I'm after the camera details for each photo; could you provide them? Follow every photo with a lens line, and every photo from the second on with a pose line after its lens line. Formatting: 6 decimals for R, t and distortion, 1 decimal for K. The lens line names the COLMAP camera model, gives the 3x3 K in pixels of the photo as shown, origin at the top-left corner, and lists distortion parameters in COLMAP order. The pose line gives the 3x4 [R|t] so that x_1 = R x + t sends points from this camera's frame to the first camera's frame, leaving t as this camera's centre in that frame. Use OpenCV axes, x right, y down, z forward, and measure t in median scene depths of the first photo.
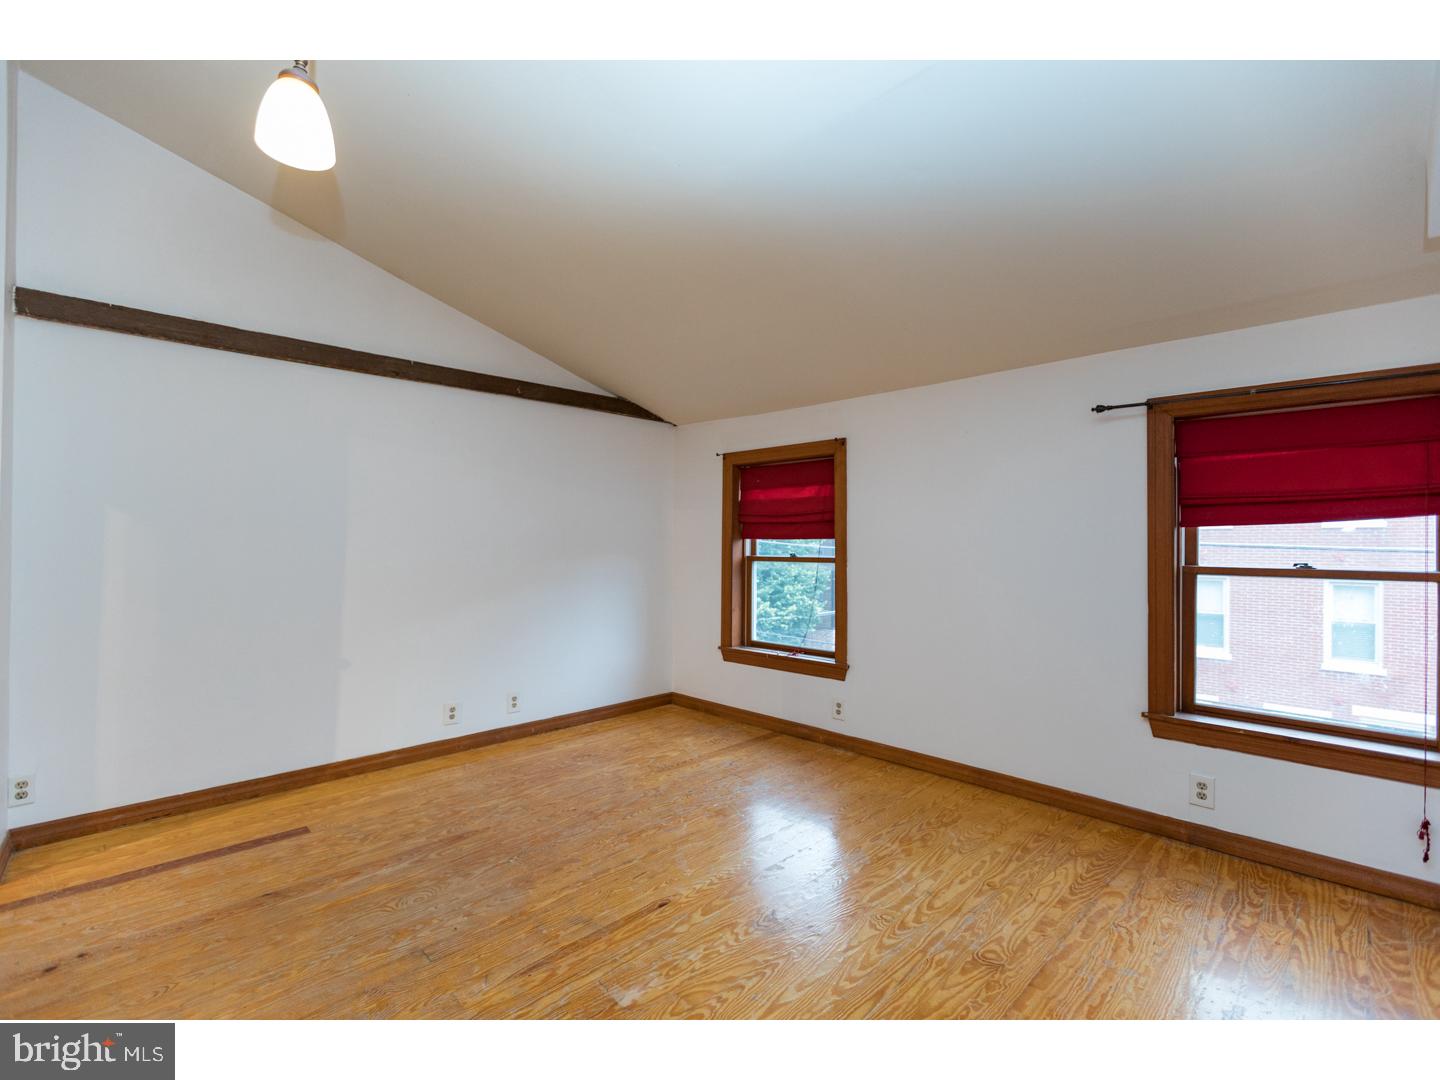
lens RADIAL K [[639.4, 0, 715.5], [0, 639.4, 544.4], [0, 0, 1]] dist [0.002721, -0.001914]
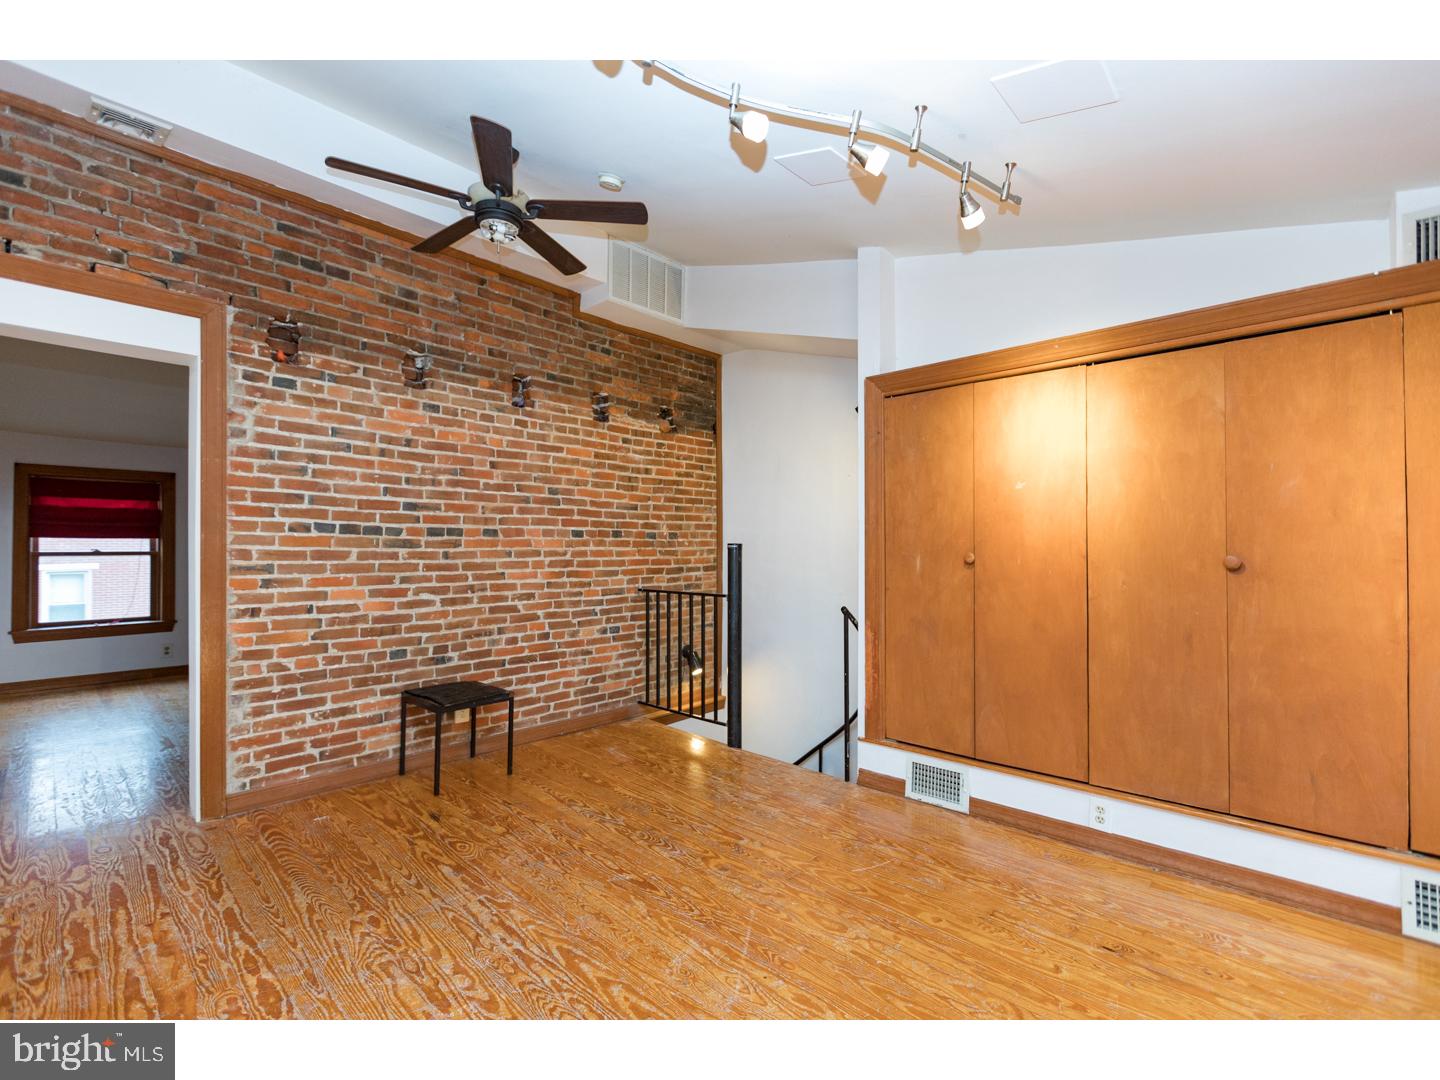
lens RADIAL K [[639.4, 0, 717.9], [0, 639.4, 540.5], [0, 0, 1]] dist [0.002721, -0.001914]
pose [[-0.027143, 0.001004, 0.999631, -1.606927], [0.000325, 0.999999, -0.000996, -0.001979], [-0.999632, 0.000298, -0.027143, -0.314960]]
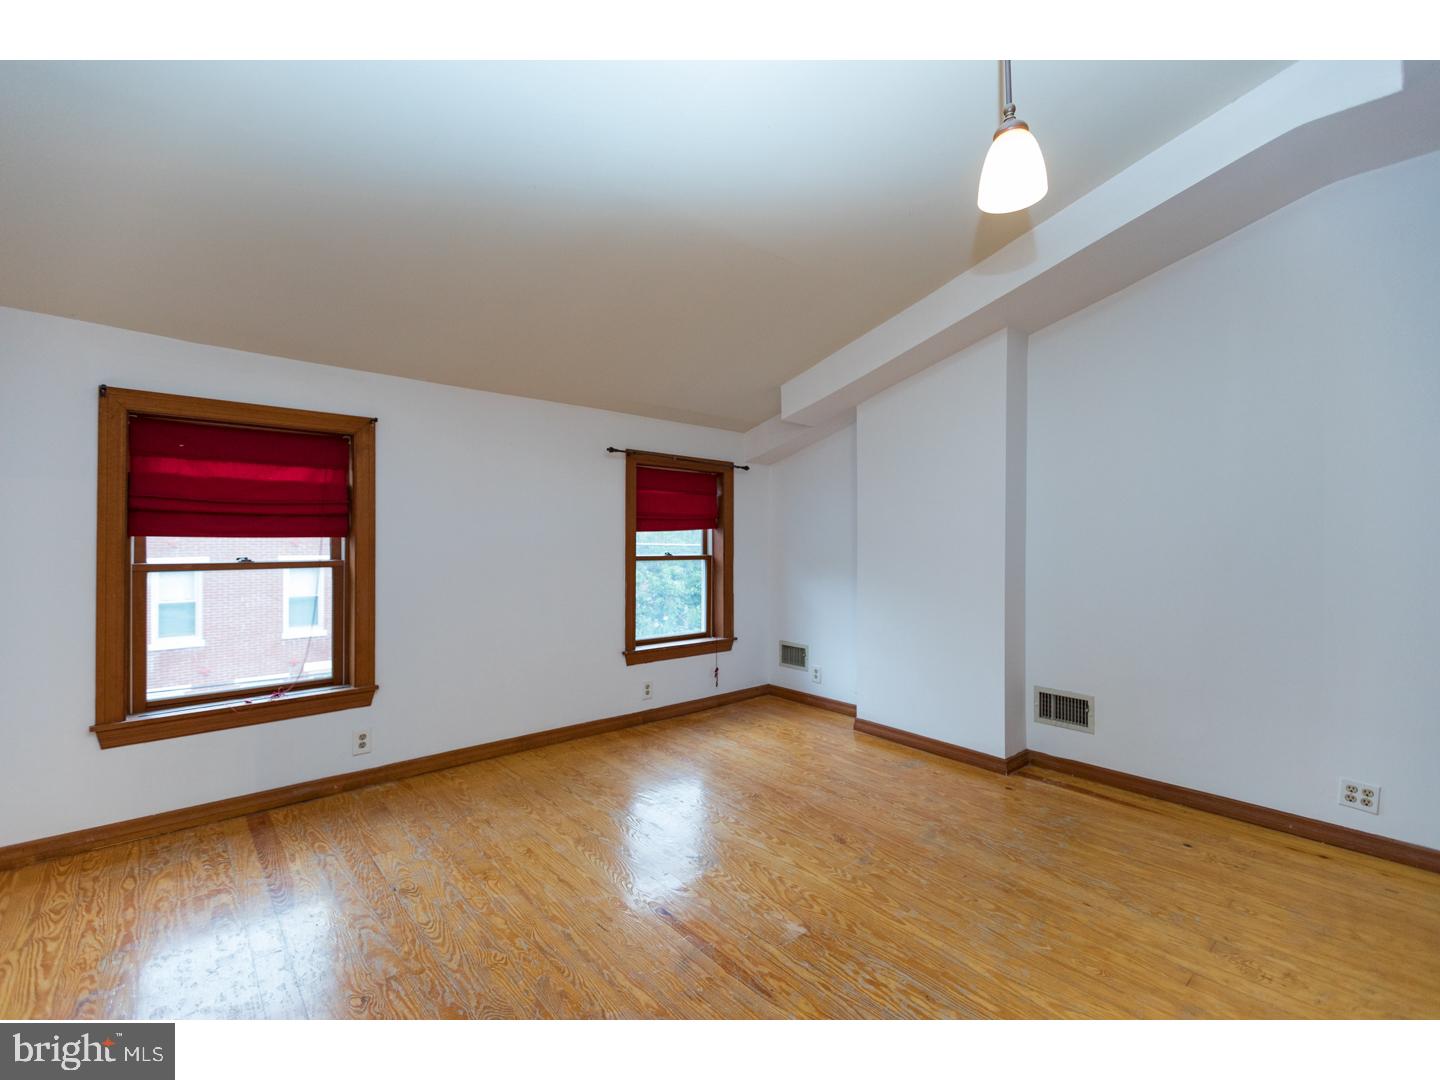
lens RADIAL K [[639.4, 0, 714.0], [0, 639.4, 544.5], [0, 0, 1]] dist [0.002721, -0.001914]
pose [[0.062959, -0.017682, 0.997859, -0.717043], [-0.006949, 0.999811, 0.018155, -0.021691], [-0.997992, -0.008077, 0.062824, 0.579400]]
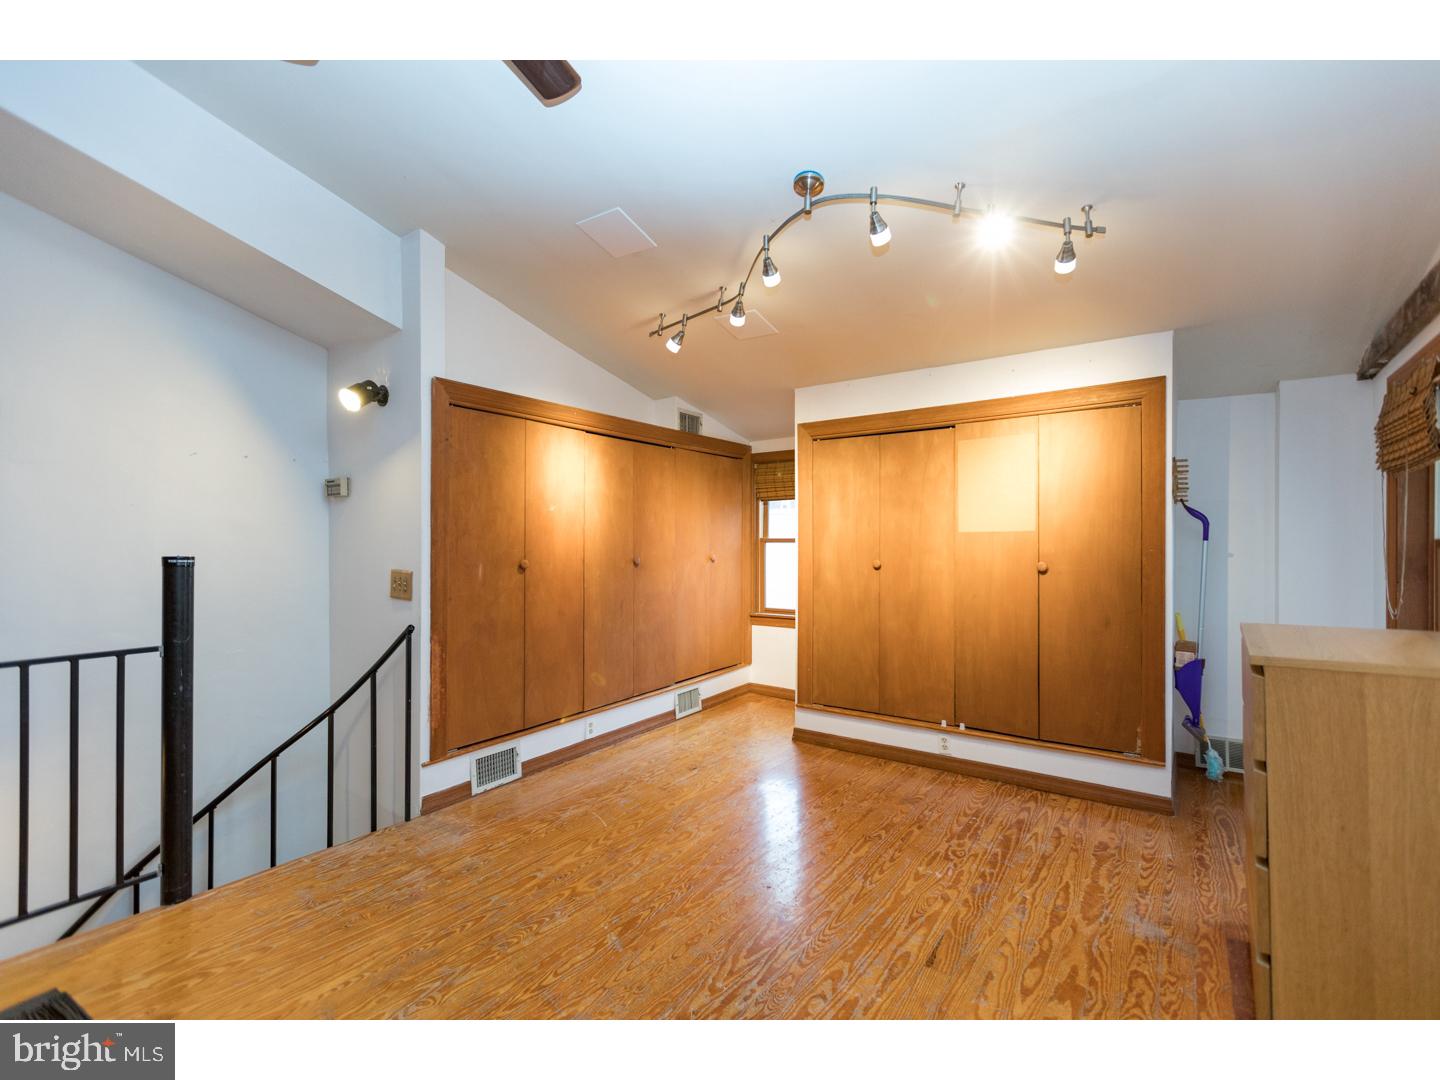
lens RADIAL K [[639.4, 0, 713.8], [0, 639.4, 543.4], [0, 0, 1]] dist [0.002721, -0.001914]
pose [[-0.988057, -0.011521, -0.153656, -0.867334], [-0.012533, 0.999906, 0.005623, -0.023917], [0.153576, 0.007482, -0.988108, 0.425006]]
